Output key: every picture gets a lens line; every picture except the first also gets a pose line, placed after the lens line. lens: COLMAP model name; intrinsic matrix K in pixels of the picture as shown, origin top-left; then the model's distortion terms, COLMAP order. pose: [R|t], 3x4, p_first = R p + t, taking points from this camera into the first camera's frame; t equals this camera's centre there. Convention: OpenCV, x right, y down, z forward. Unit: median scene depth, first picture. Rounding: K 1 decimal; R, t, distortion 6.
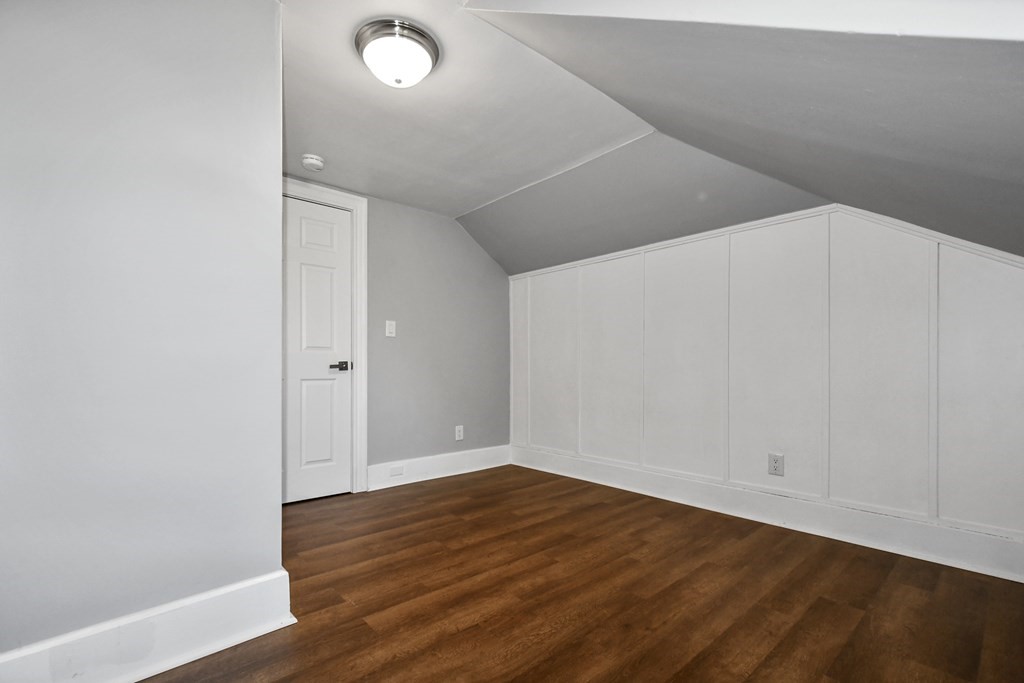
lens RADIAL K [[458.3, 0, 512.6], [0, 458.3, 367.8], [0, 0, 1]] dist [0.000401, -0.000307]
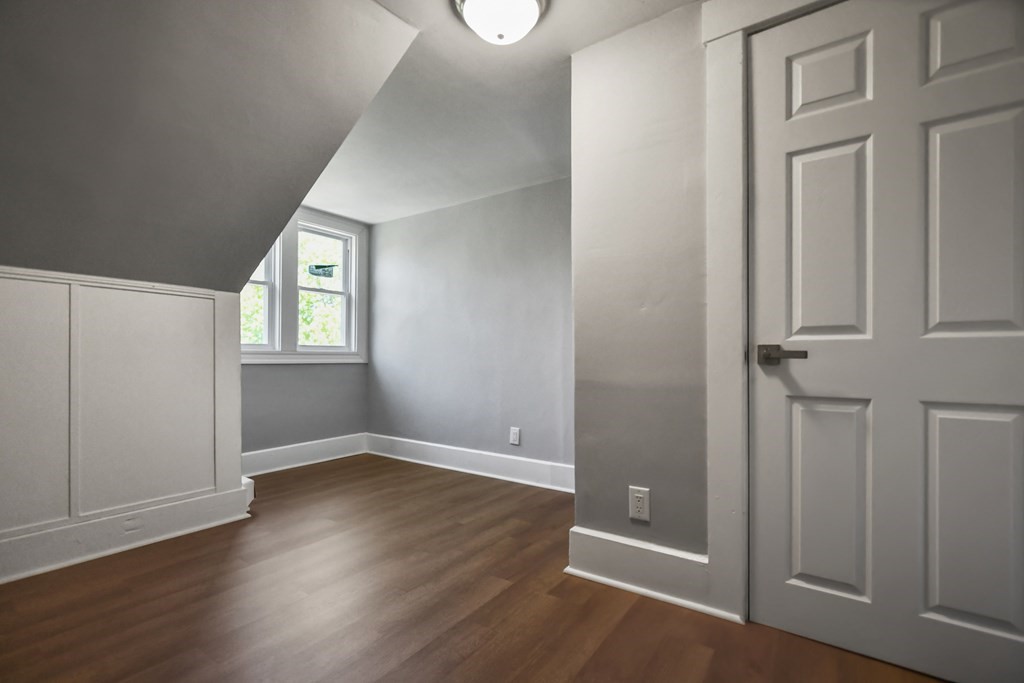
lens RADIAL K [[451.8, 0, 498.2], [0, 451.8, 358.1], [0, 0, 1]] dist [0.000149, 0.000189]
pose [[-0.980110, 0.000631, -0.198452, -0.044442], [0.000868, 0.999999, -0.001108, 0.002484], [0.198451, -0.001258, -0.980110, 1.234974]]
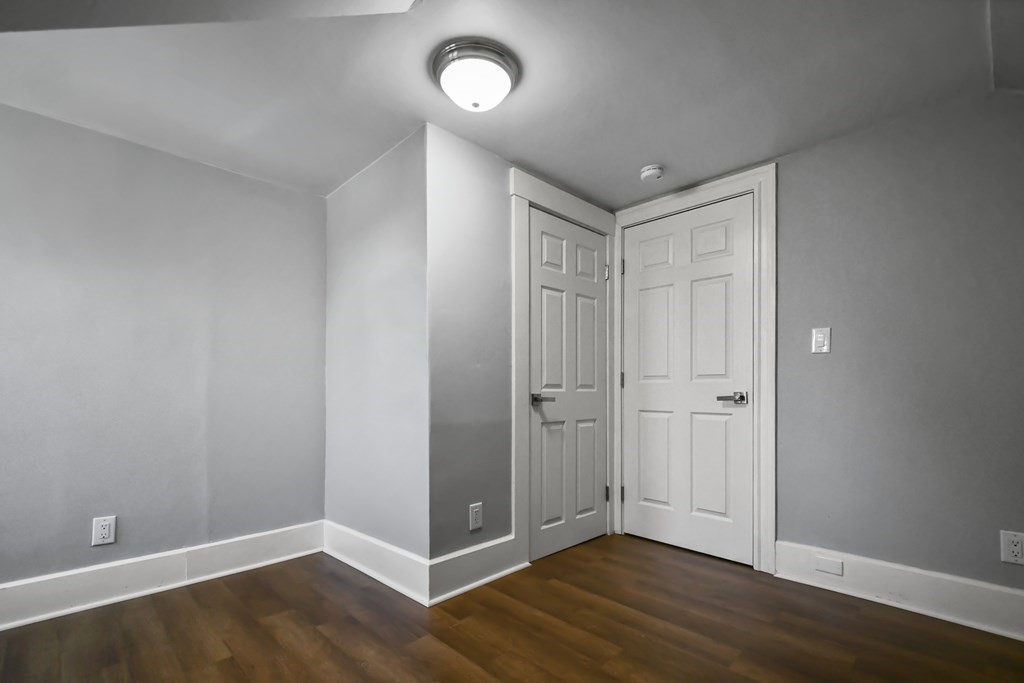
lens RADIAL K [[472.0, 0, 510.4], [0, 472.0, 385.7], [0, 0, 1]] dist [0.000385, -0.000011]
pose [[0.033486, -0.007052, -0.999414, 0.484691], [0.002174, 0.999973, -0.006984, -0.023321], [0.999437, -0.001939, 0.033500, 0.691996]]
